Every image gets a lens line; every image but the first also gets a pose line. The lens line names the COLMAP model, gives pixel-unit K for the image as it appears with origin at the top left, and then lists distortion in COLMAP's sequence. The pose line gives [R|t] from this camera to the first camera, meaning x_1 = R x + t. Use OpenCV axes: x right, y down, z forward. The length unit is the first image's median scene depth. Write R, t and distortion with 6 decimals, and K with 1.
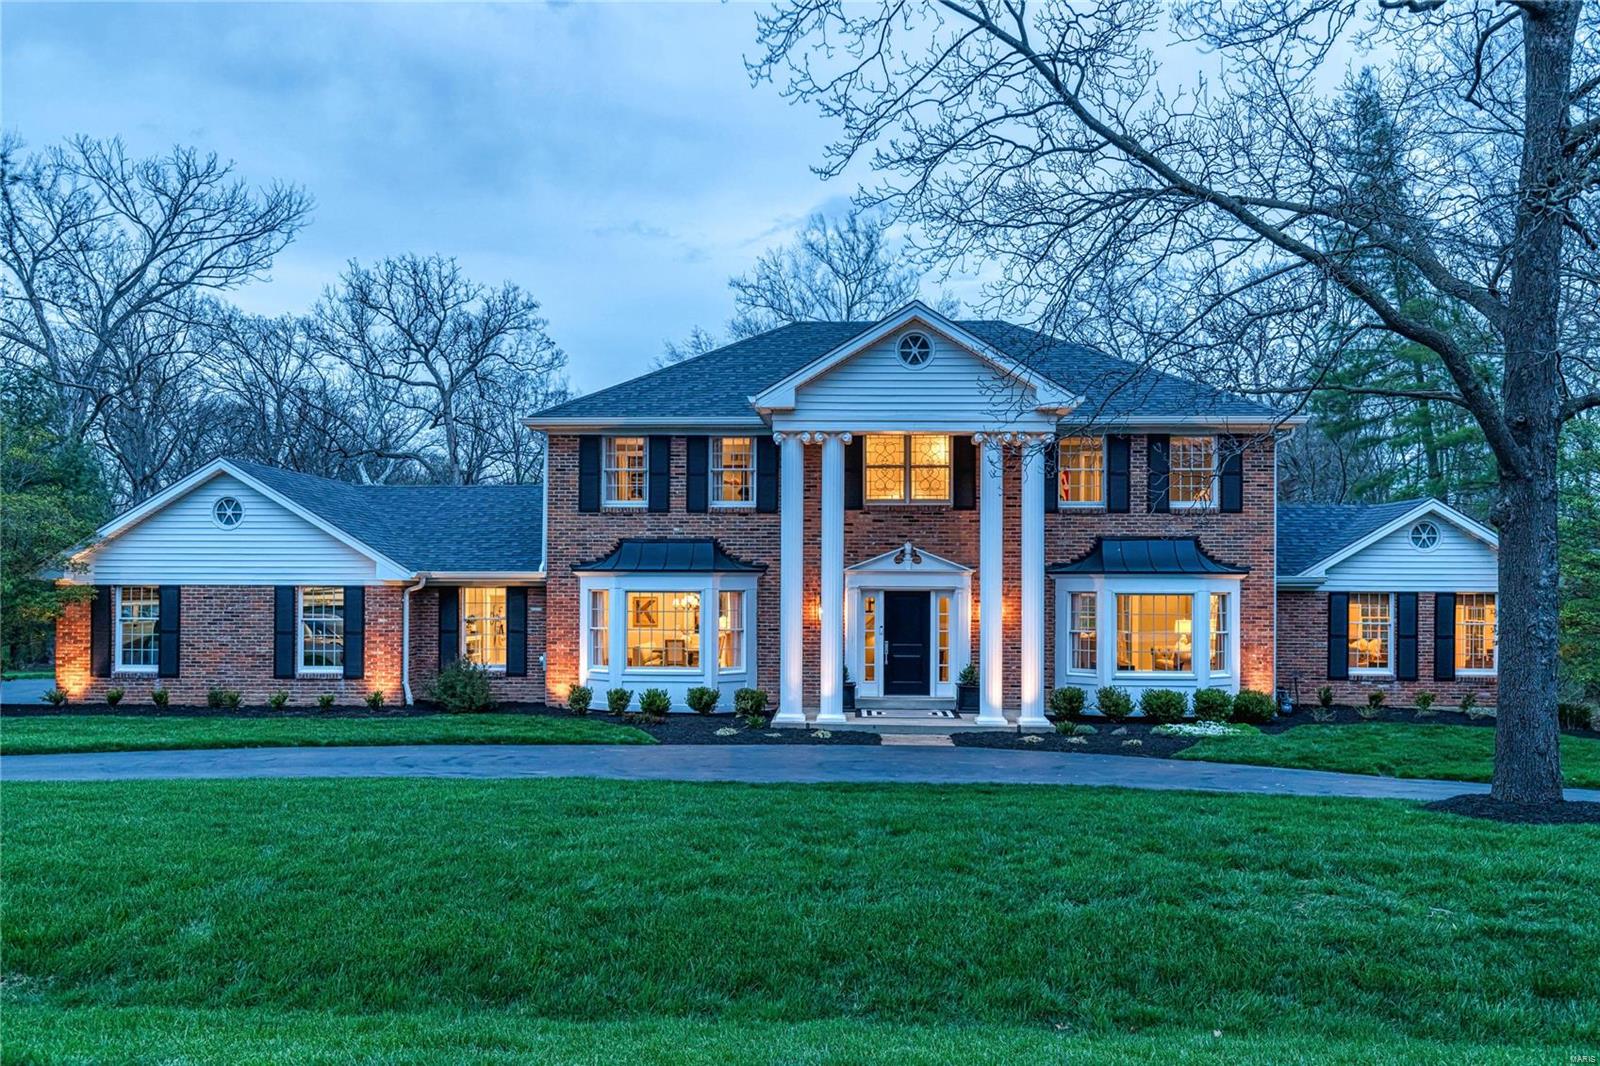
lens RADIAL K [[1090.7, 0, 821.7], [0, 1090.7, 532.7], [0, 0, 1]] dist [-0.000748, 0.001014]
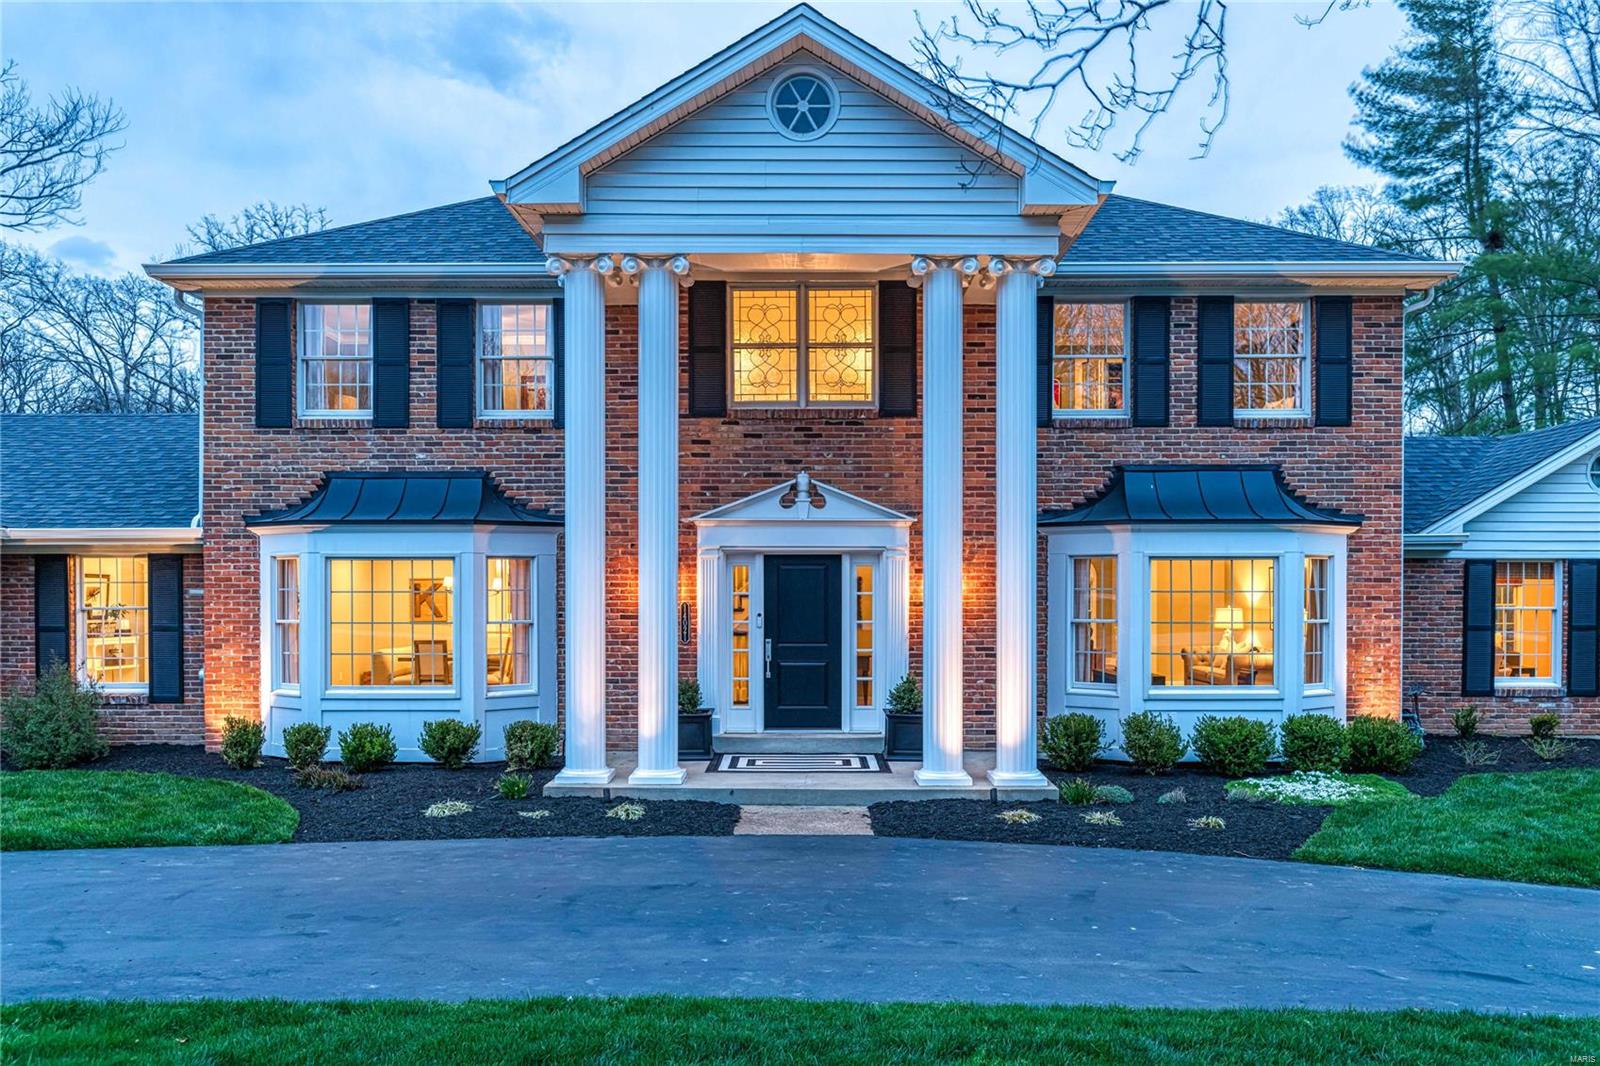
lens RADIAL K [[1258.1, 0, 800.0], [0, 1258.1, 533.0], [0, 0, 1]] dist [-0.001144, 0.004621]
pose [[0.999183, -0.003417, 0.040270, 0.049210], [0.003104, 0.999965, 0.007817, 0.036135], [-0.040295, -0.007686, 0.999158, 0.312982]]
